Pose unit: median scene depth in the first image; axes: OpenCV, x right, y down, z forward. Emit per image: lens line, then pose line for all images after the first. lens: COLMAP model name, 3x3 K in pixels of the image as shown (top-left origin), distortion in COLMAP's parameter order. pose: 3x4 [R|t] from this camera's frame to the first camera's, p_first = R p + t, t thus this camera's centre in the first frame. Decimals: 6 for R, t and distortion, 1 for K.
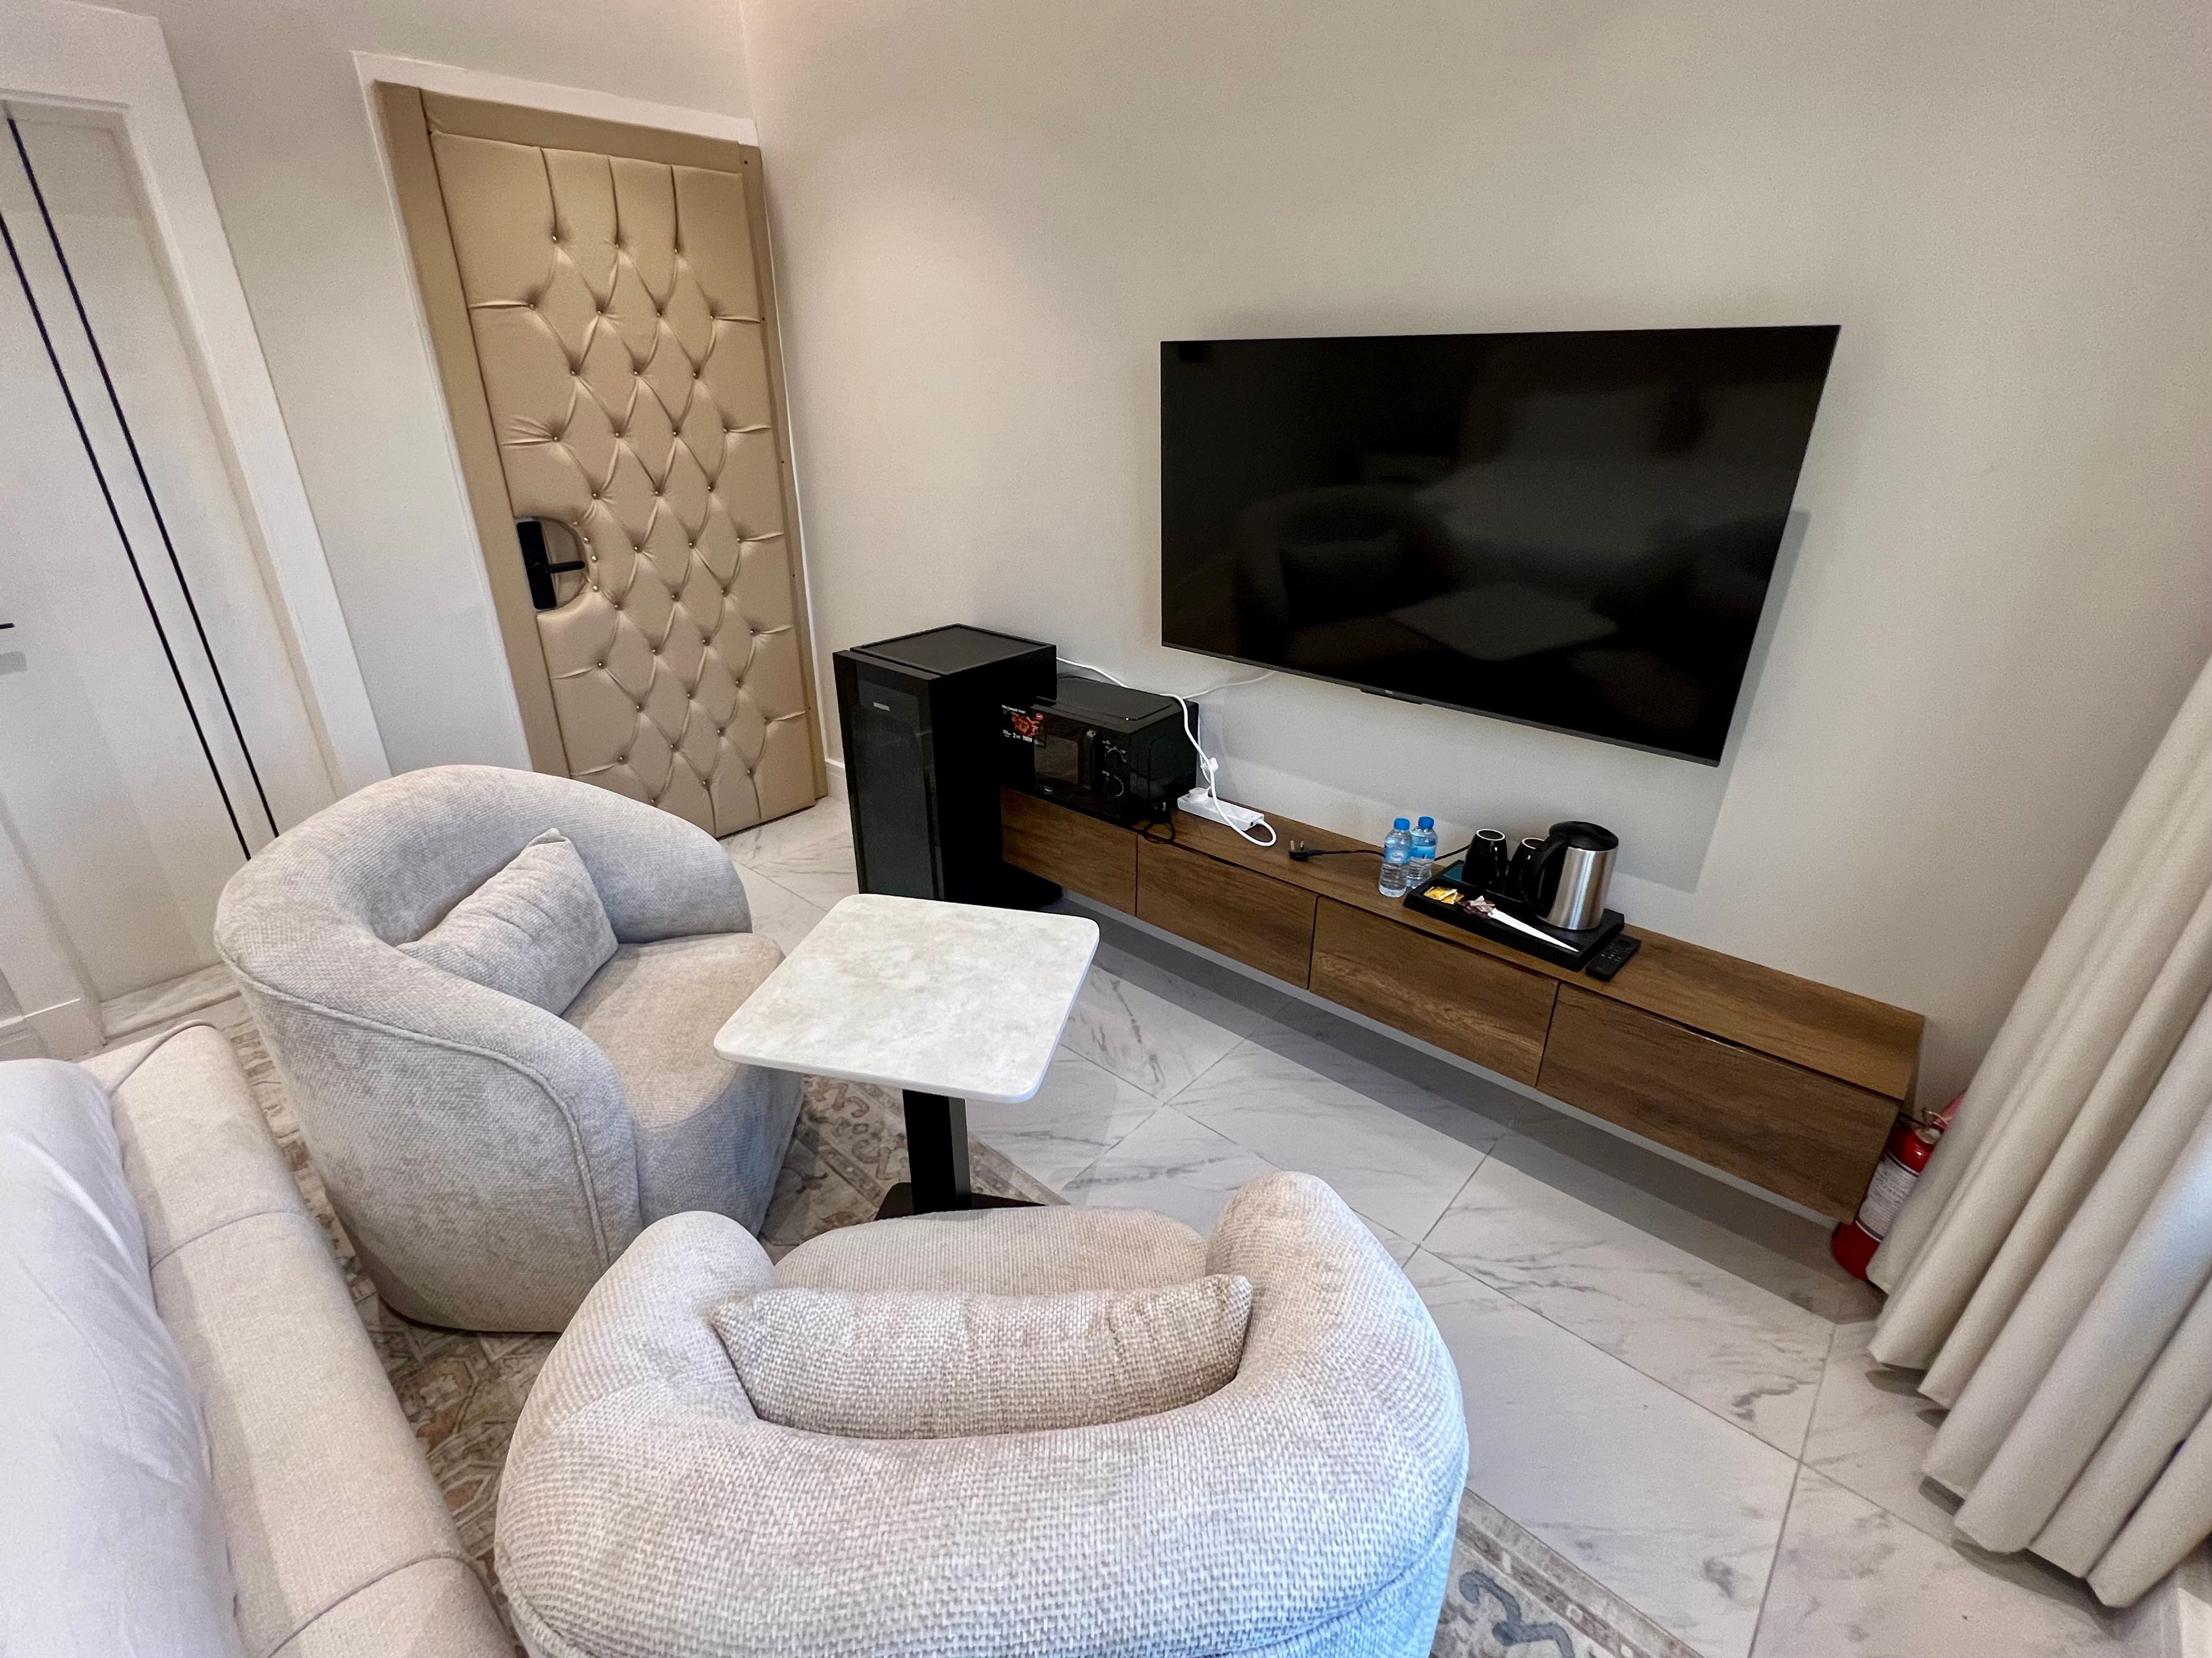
lens RADIAL K [[1000.7, 0, 1040.5], [0, 1000.7, 826.5], [0, 0, 1]] dist [-0.000689, 0.000041]
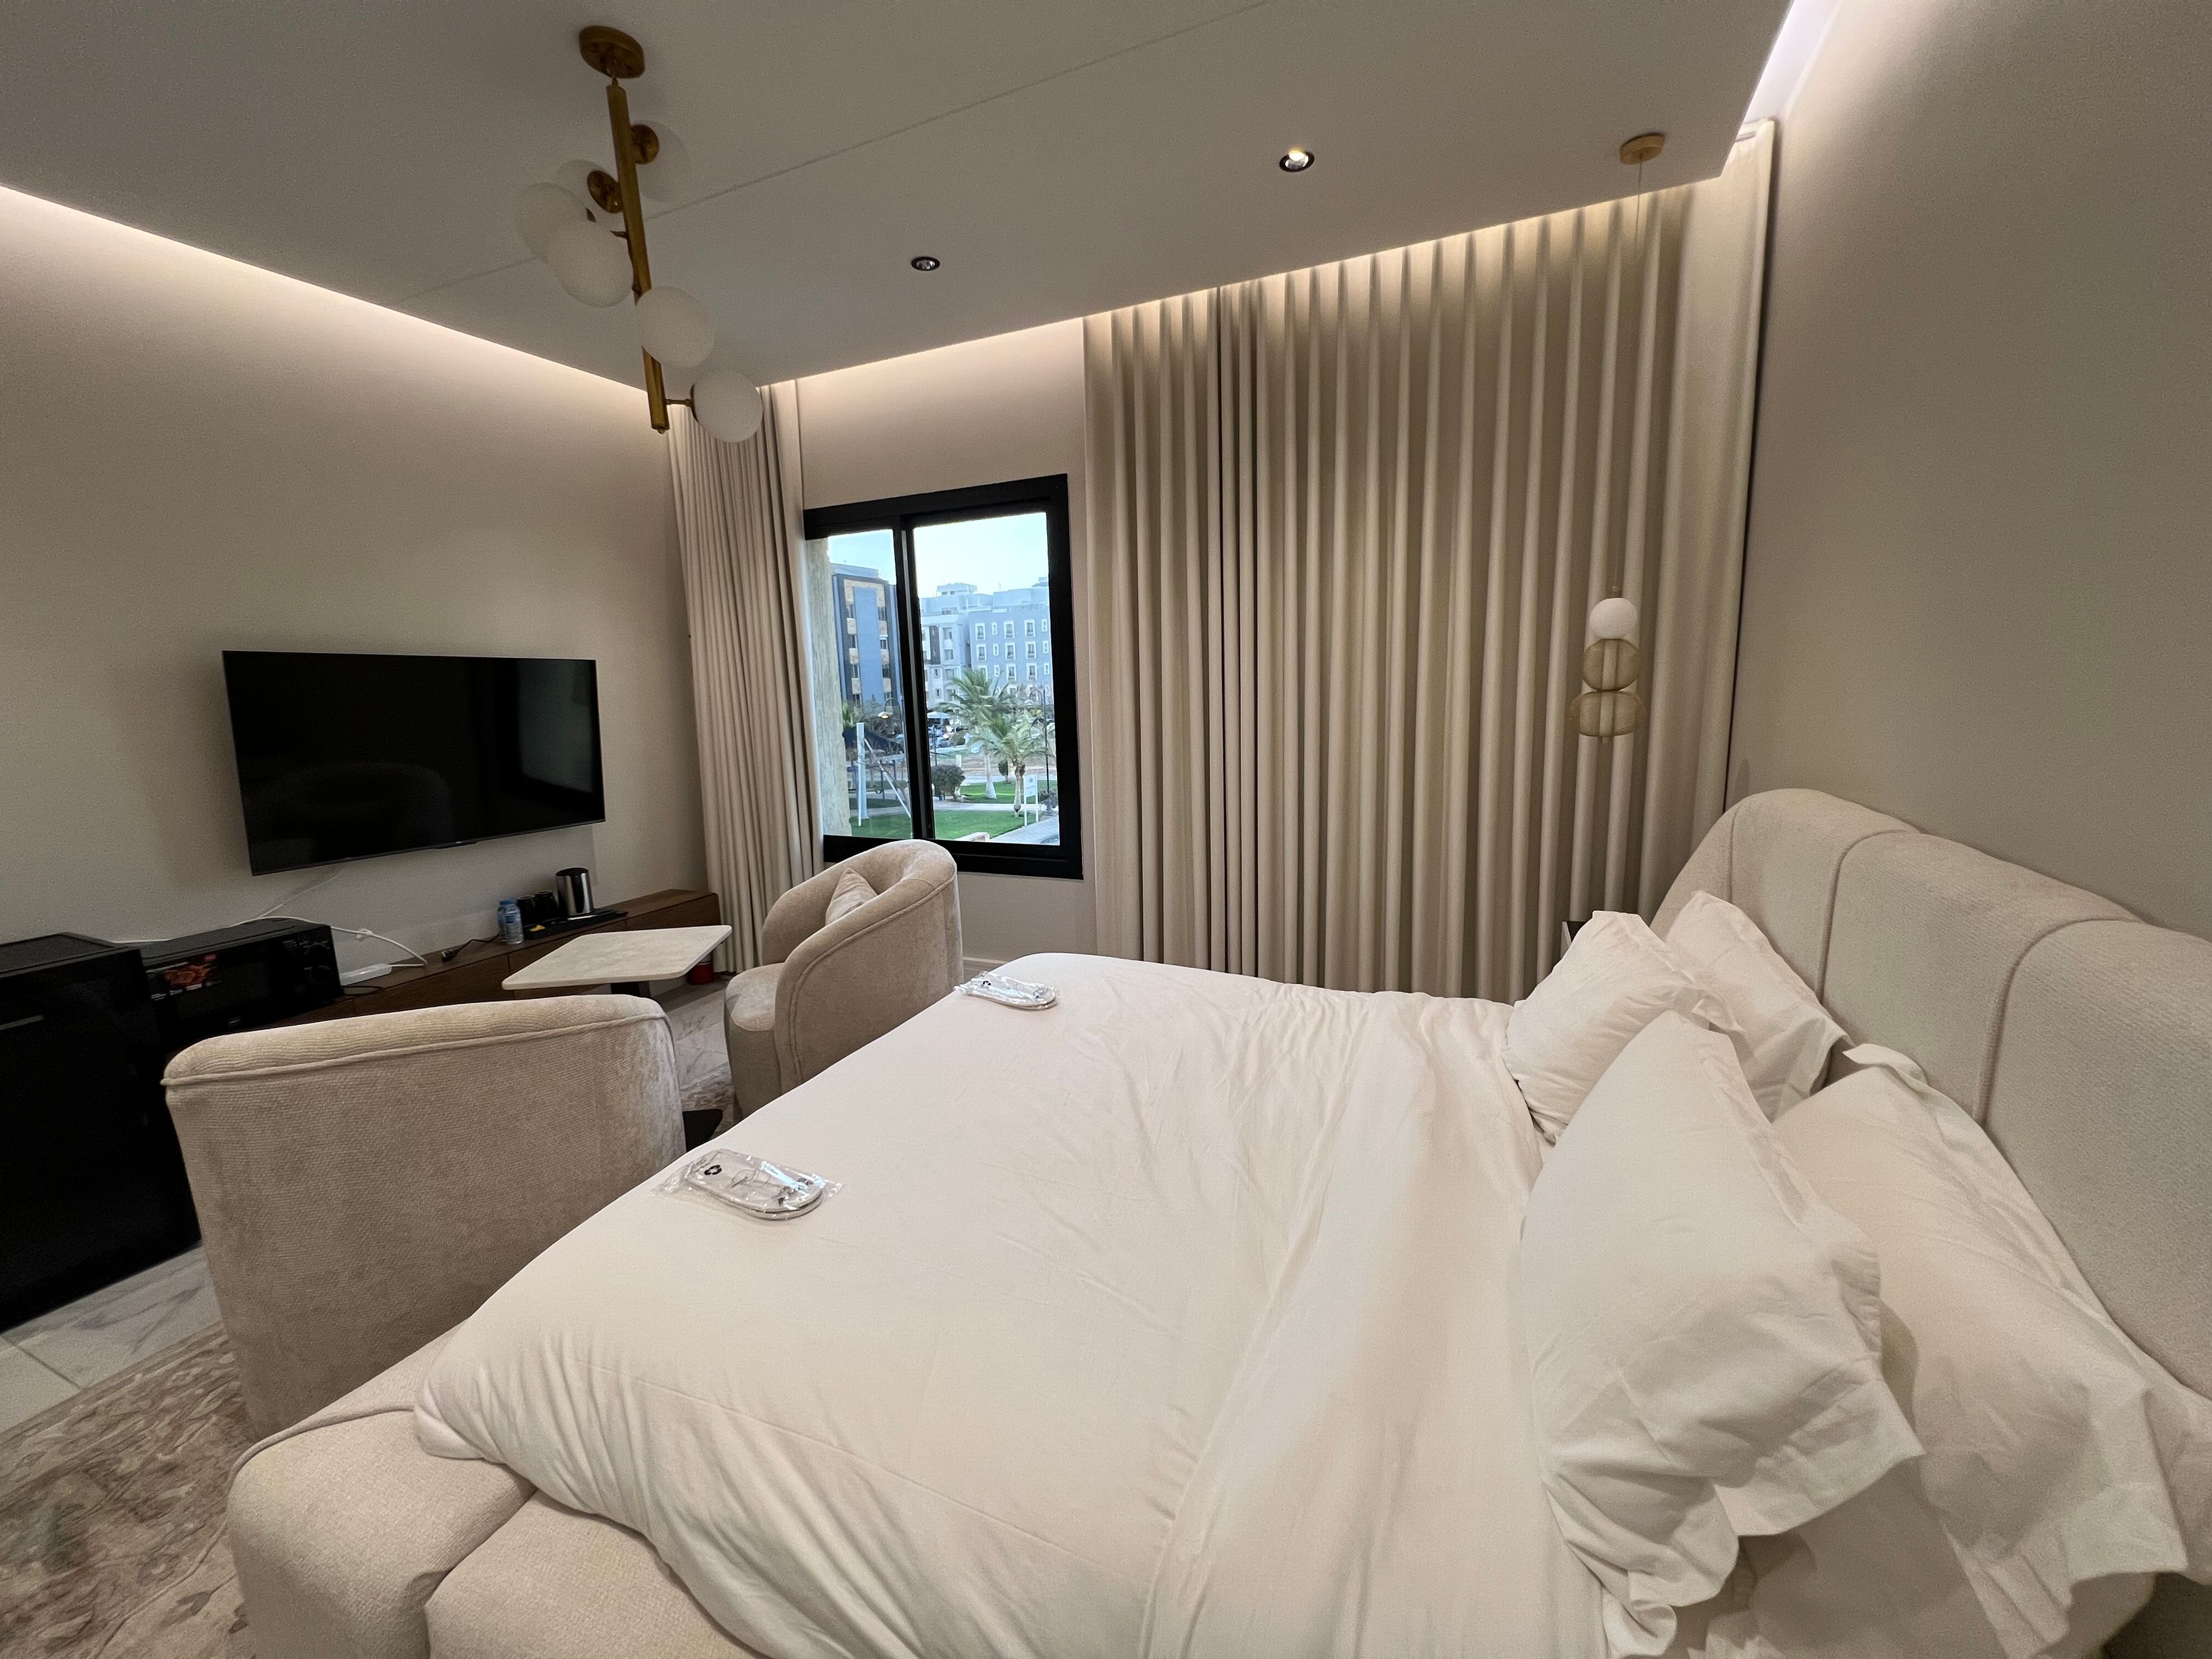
lens RADIAL K [[885.2, 0, 1110.5], [0, 885.2, 834.5], [0, 0, 1]] dist [-0.000260, -0.000029]
pose [[-0.342585, -0.136738, 0.929483, -1.078455], [0.425793, 0.859309, 0.283352, -0.069287], [-0.837458, 0.492840, -0.236164, 0.280738]]
